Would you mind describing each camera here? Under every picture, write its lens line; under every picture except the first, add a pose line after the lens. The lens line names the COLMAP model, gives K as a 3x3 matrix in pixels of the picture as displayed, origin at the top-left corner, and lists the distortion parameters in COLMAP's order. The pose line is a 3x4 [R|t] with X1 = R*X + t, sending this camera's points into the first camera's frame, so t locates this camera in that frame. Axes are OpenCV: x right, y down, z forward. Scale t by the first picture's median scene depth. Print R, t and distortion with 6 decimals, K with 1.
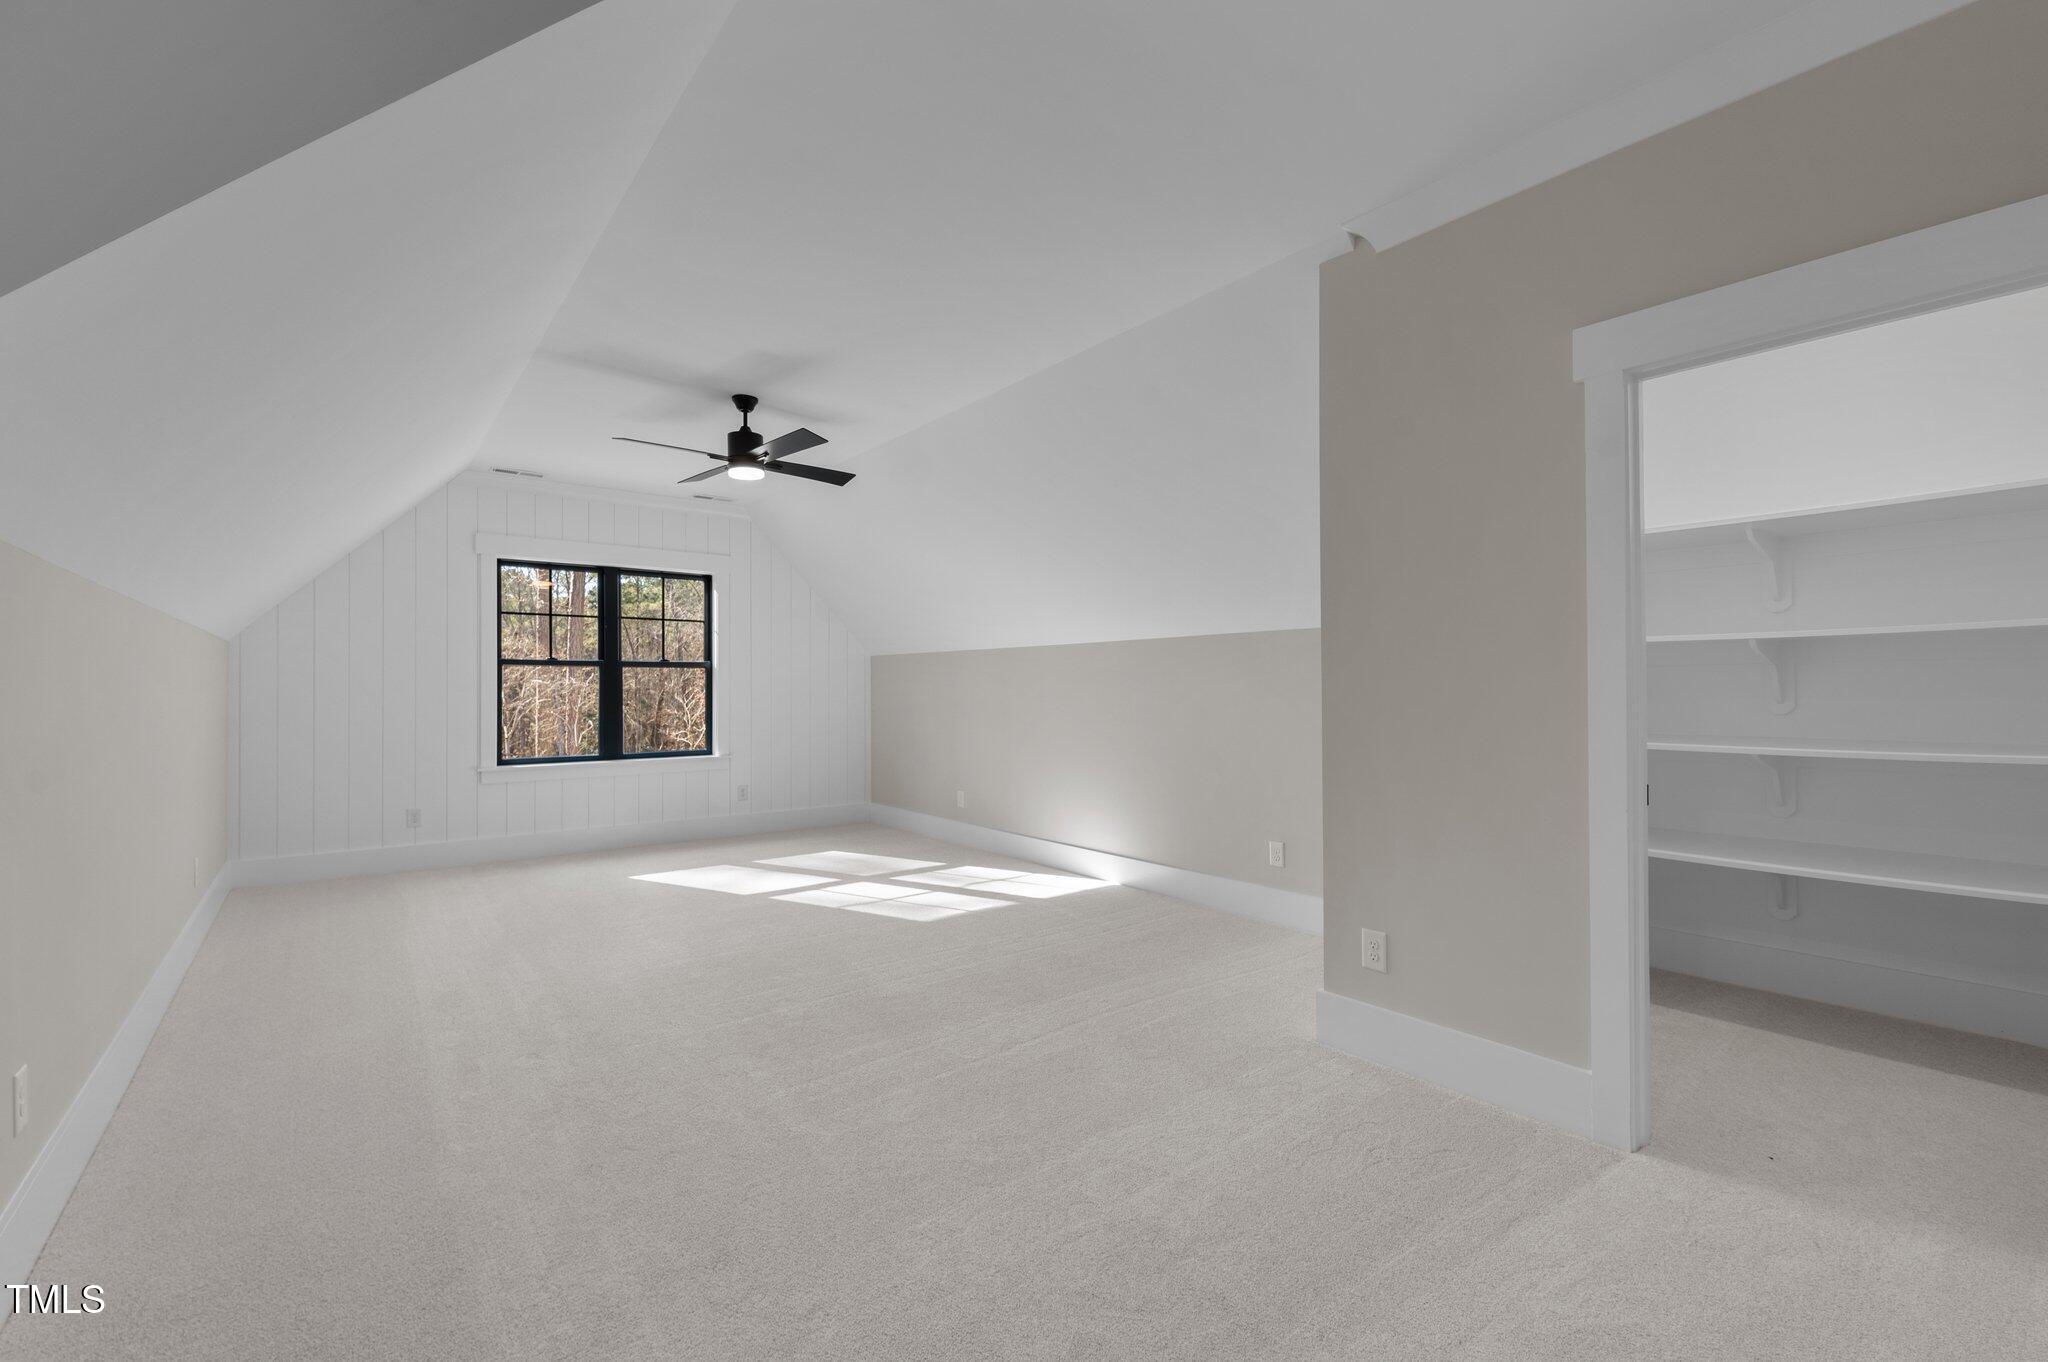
lens RADIAL K [[864.5, 0, 1024.0], [0, 864.5, 681.0], [0, 0, 1]] dist [0.003000, 0.000103]
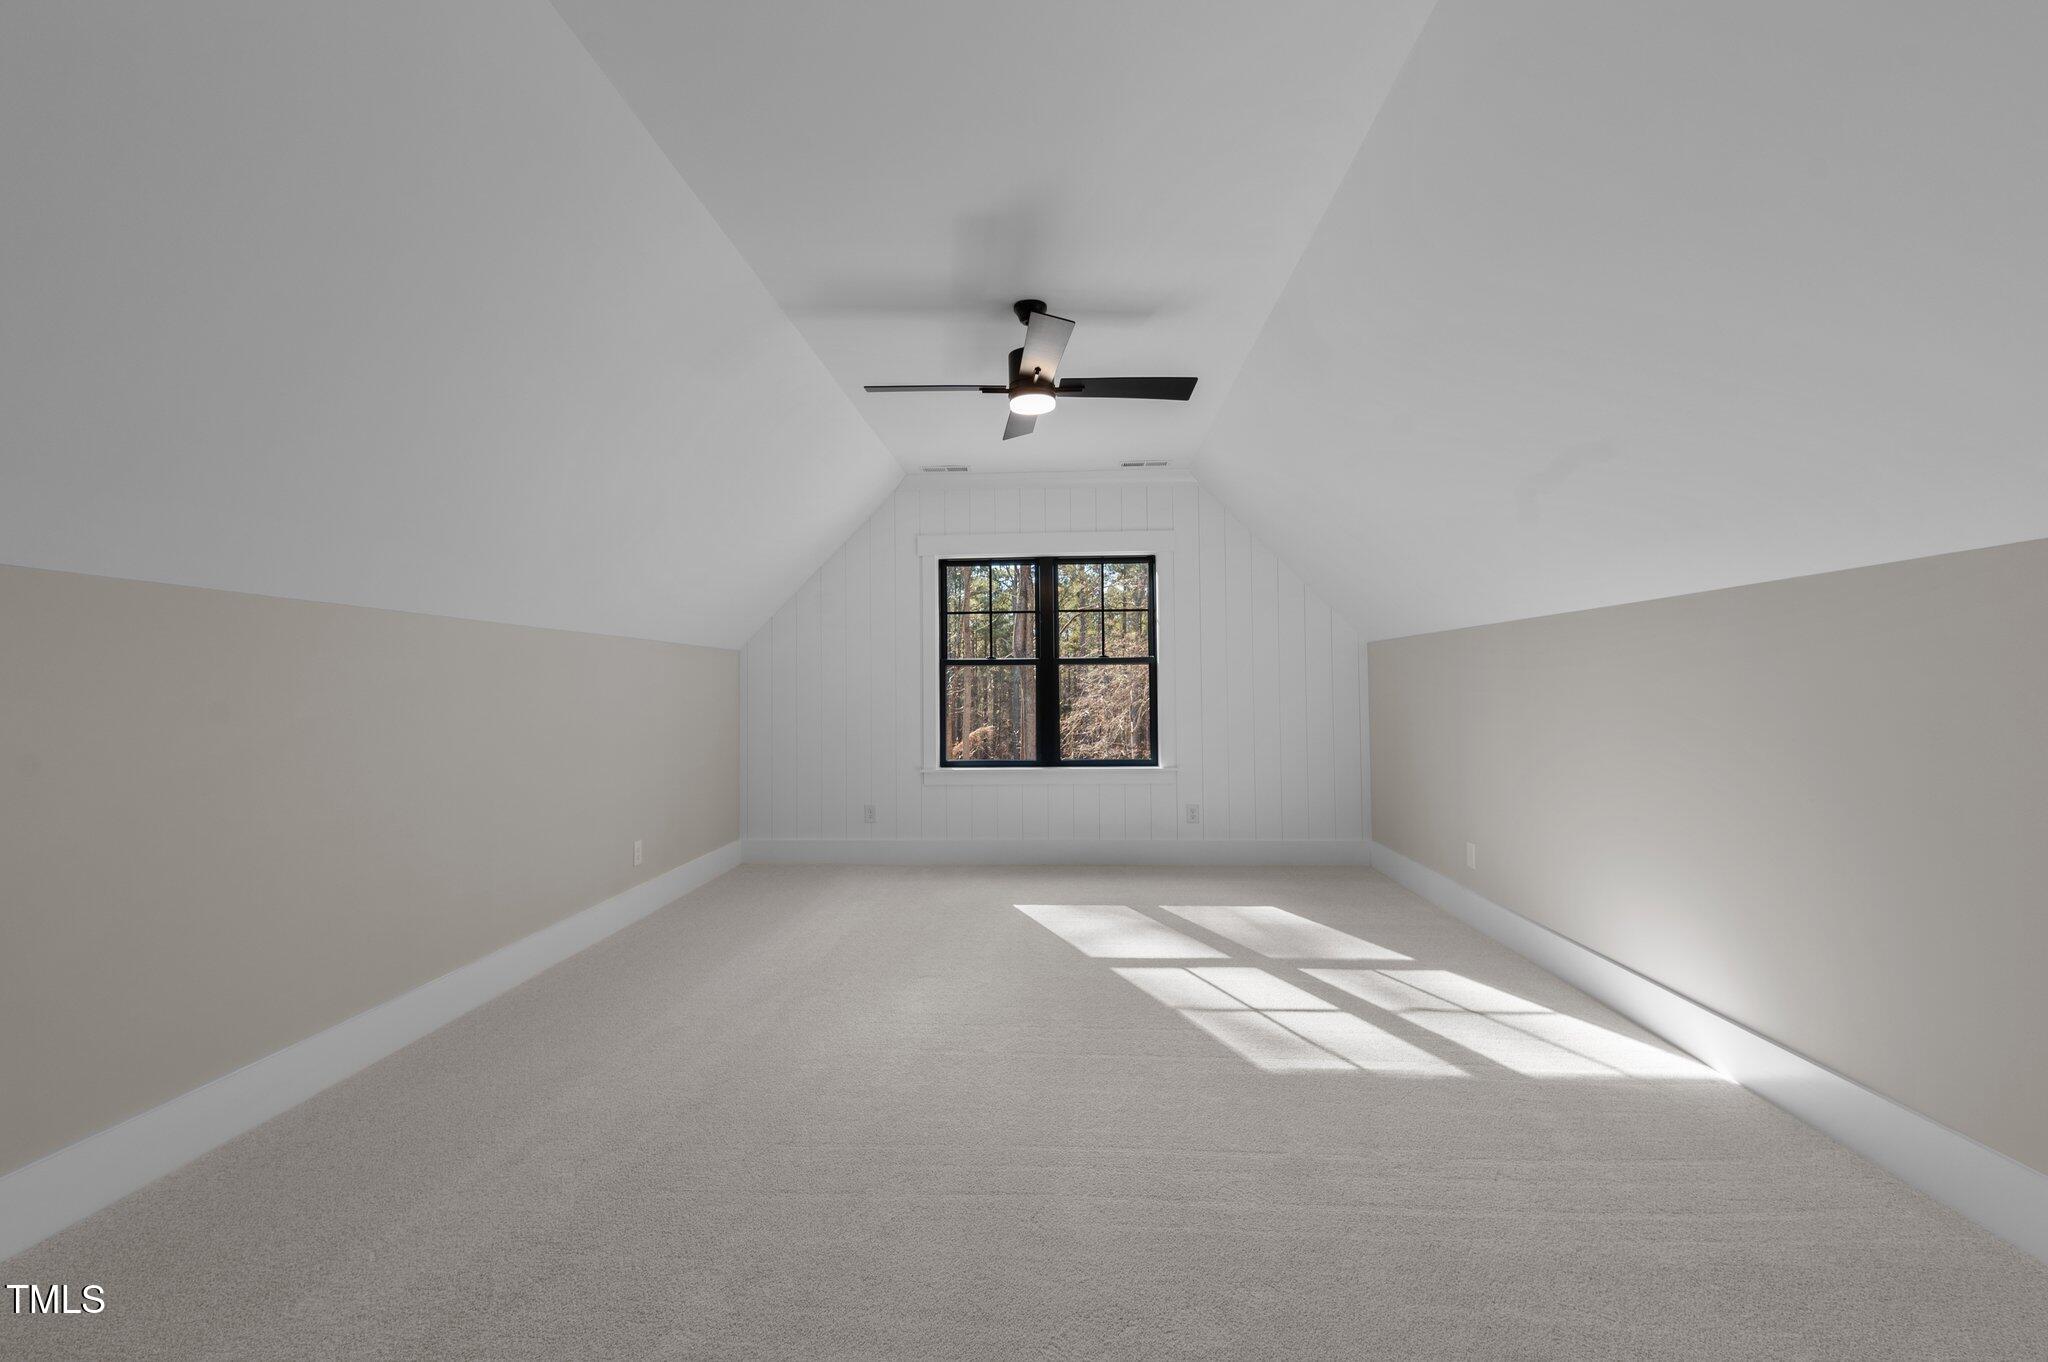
lens RADIAL K [[864.5, 0, 1024.0], [0, 864.5, 681.0], [0, 0, 1]] dist [0.003000, 0.000103]
pose [[0.743583, -0.009326, -0.668578, 0.119587], [0.014115, 0.999899, 0.001751, -0.001629], [0.668494, -0.010739, 0.743640, 0.303543]]
